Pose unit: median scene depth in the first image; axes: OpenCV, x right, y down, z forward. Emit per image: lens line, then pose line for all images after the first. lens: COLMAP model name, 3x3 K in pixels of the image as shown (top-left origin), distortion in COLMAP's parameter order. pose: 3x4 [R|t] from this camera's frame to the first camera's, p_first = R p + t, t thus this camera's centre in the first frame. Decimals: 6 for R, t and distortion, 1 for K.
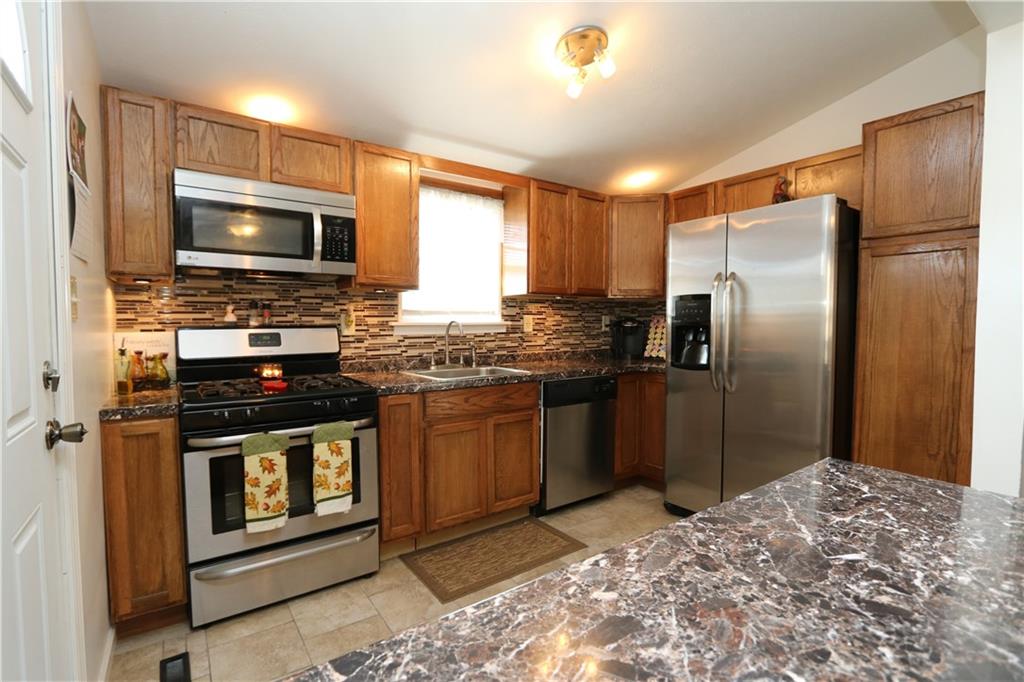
lens RADIAL K [[477.6, 0, 514.1], [0, 477.6, 348.3], [0, 0, 1]] dist [-0.012462, 0.000167]
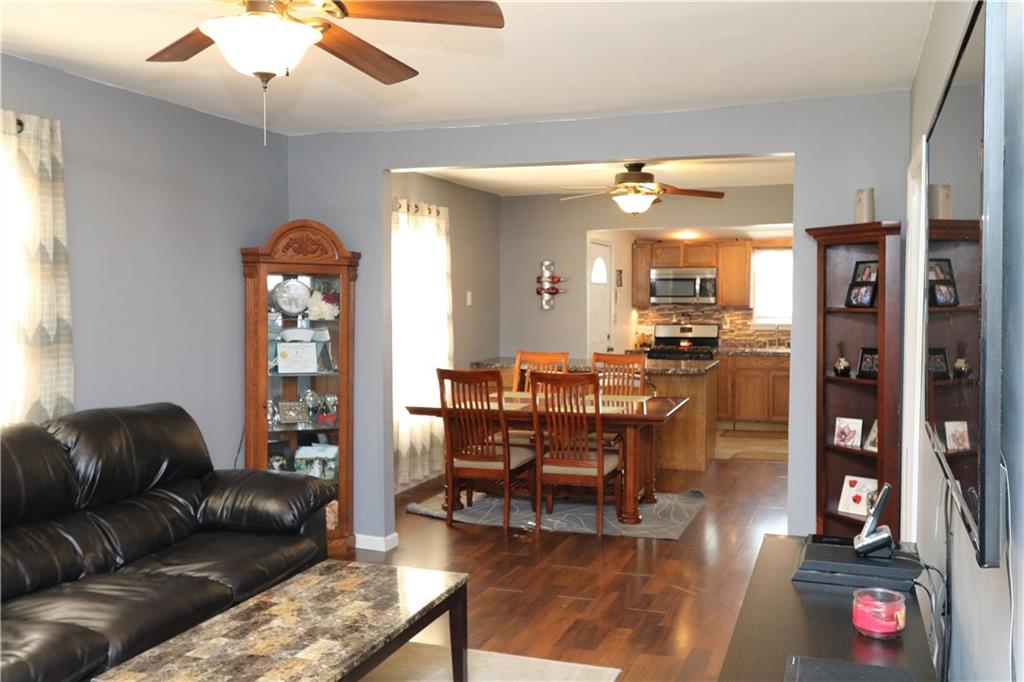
lens RADIAL K [[939.6, 0, 512.5], [0, 939.6, 340.3], [0, 0, 1]] dist [0.022332, 0.000000]
pose [[0.555460, 0.031717, -0.830938, 2.718964], [-0.042076, 0.999064, 0.010007, 0.021337], [0.830478, 0.029404, 0.556275, -2.170177]]
